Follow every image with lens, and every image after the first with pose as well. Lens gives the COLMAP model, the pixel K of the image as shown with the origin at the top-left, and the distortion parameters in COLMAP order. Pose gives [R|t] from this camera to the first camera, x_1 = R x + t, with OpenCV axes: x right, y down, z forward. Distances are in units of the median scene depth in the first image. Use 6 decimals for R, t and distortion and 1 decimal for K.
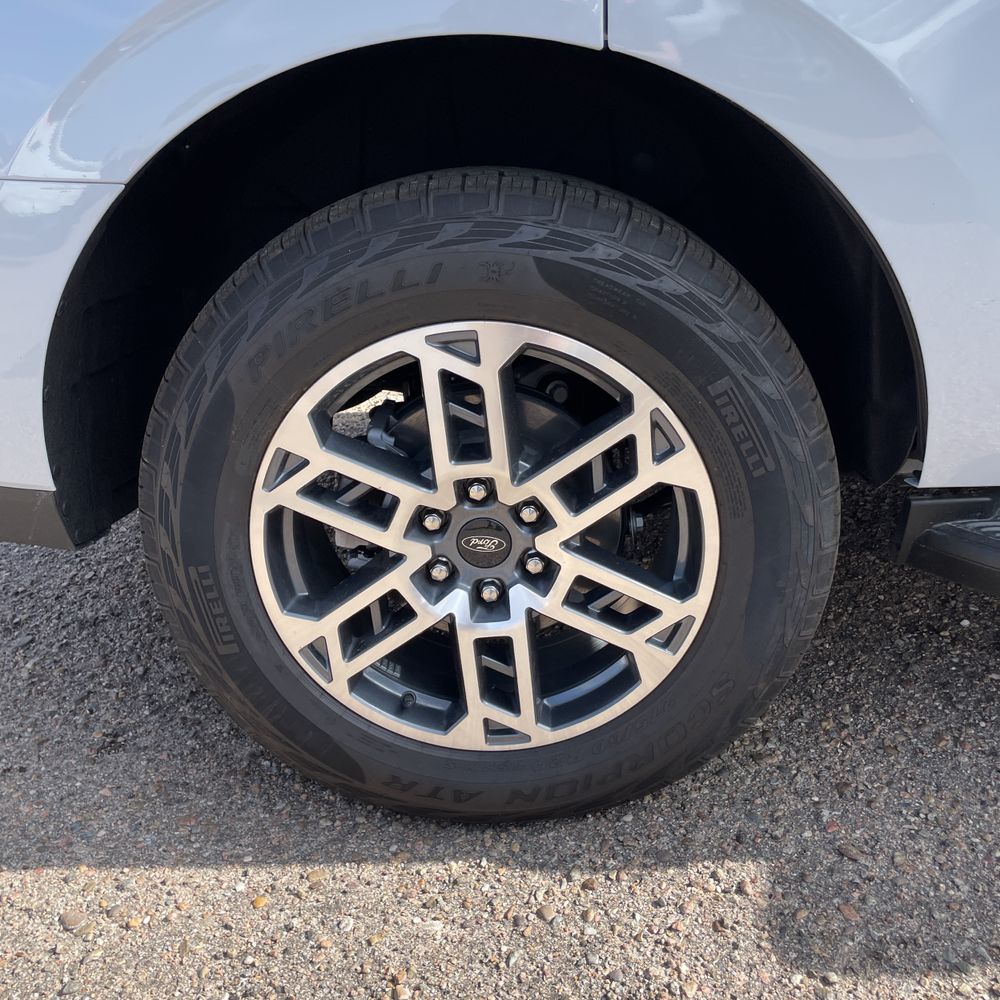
lens RADIAL K [[1018.7, 0, 494.3], [0, 1018.7, 505.7], [0, 0, 1]] dist [0.096235, -0.143859]
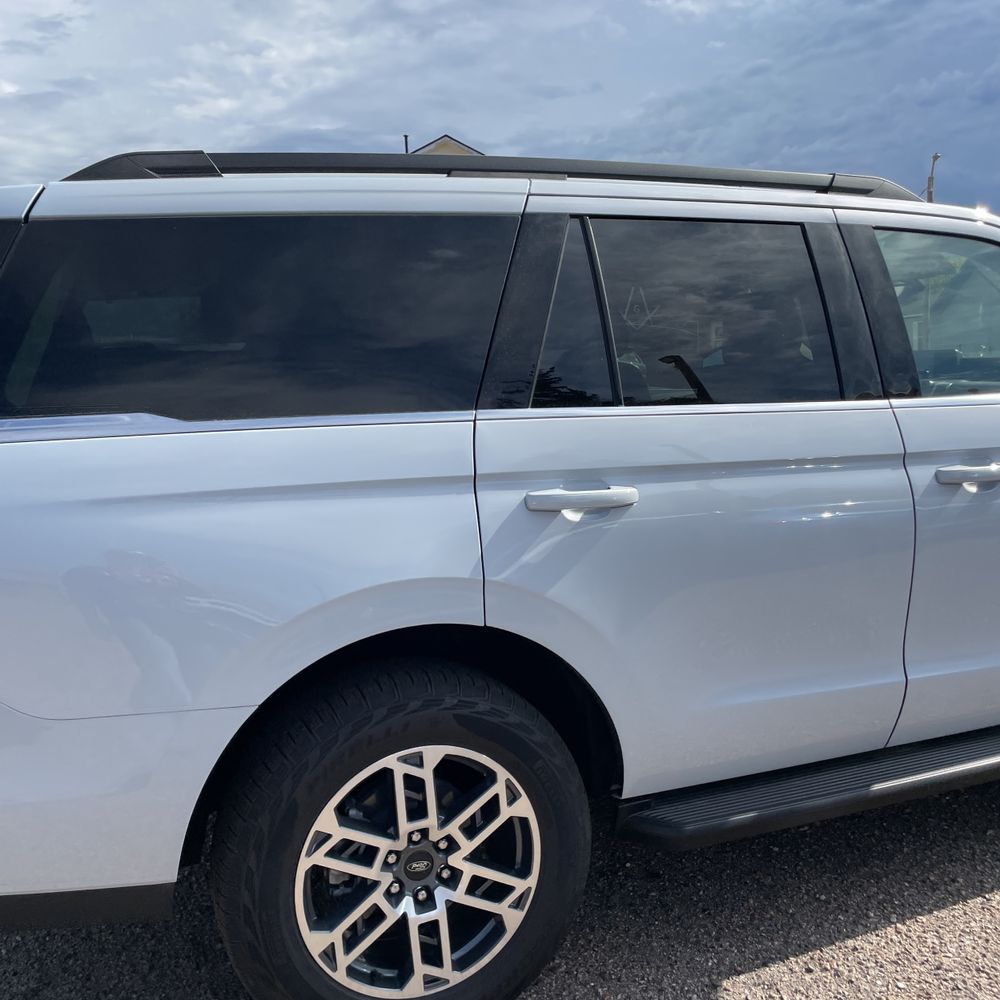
lens RADIAL K [[1012.2, 0, 498.8], [0, 1012.2, 487.7], [0, 0, 1]] dist [0.085212, -0.117535]
pose [[0.910852, -0.026101, 0.411906, -0.627373], [0.140219, 0.958208, -0.249351, -0.137769], [-0.388184, 0.284879, 0.876446, -0.853411]]
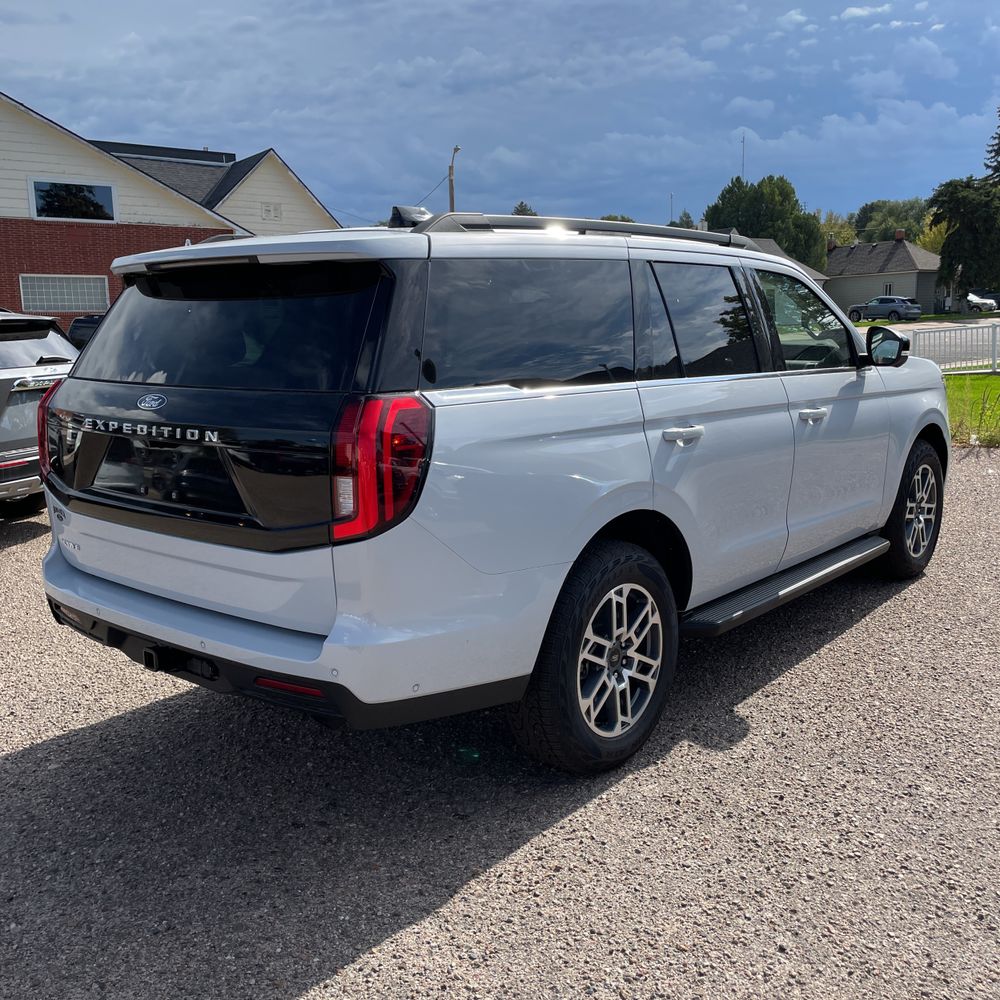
lens RADIAL K [[1018.1, 0, 510.5], [0, 1018.1, 491.5], [0, 0, 1]] dist [0.100288, -0.149930]
pose [[0.602801, -0.094846, 0.792234, -2.603379], [0.286495, 0.952424, -0.103967, -0.210734], [-0.744682, 0.289643, 0.601295, -0.739921]]
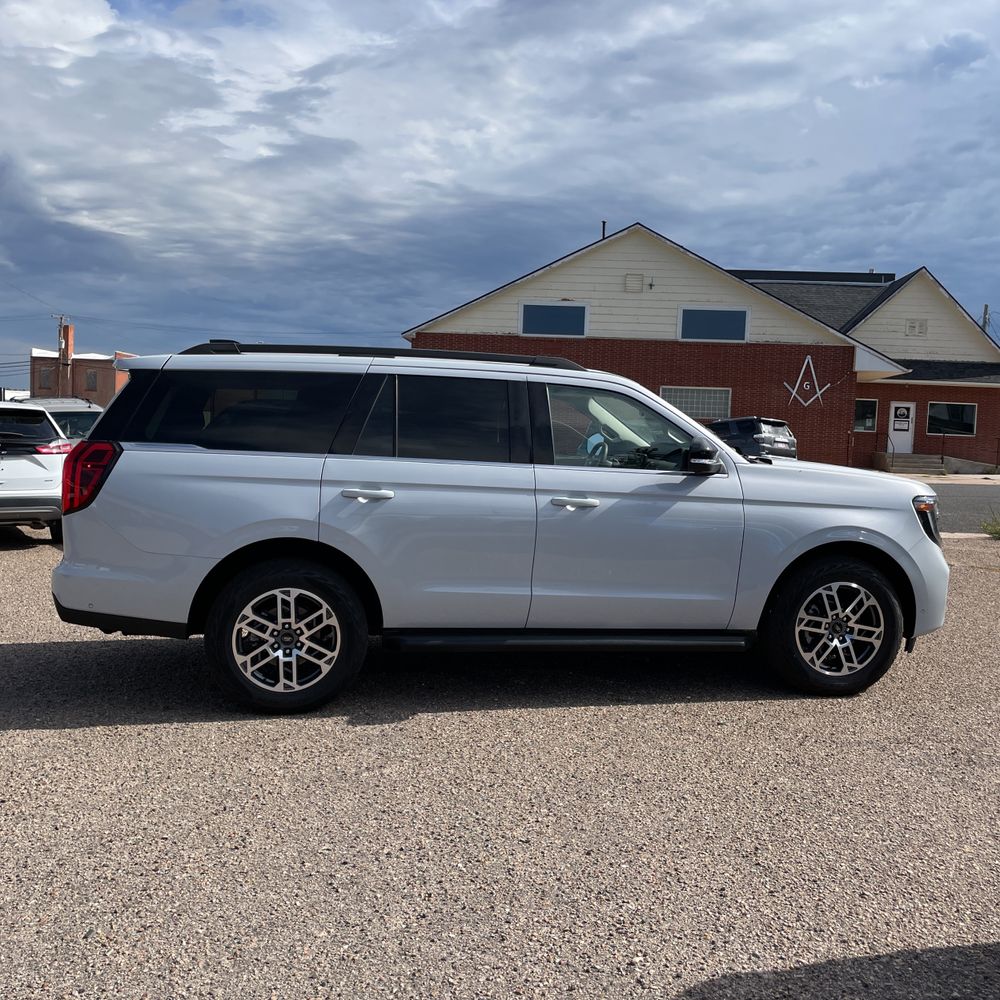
lens RADIAL K [[1018.1, 0, 510.5], [0, 1018.1, 491.5], [0, 0, 1]] dist [0.100288, -0.149930]
pose [[0.968331, 0.069040, 0.239936, -0.185835], [0.009291, 0.950378, -0.310960, 0.834699], [-0.249498, 0.303341, 0.919639, -3.570958]]
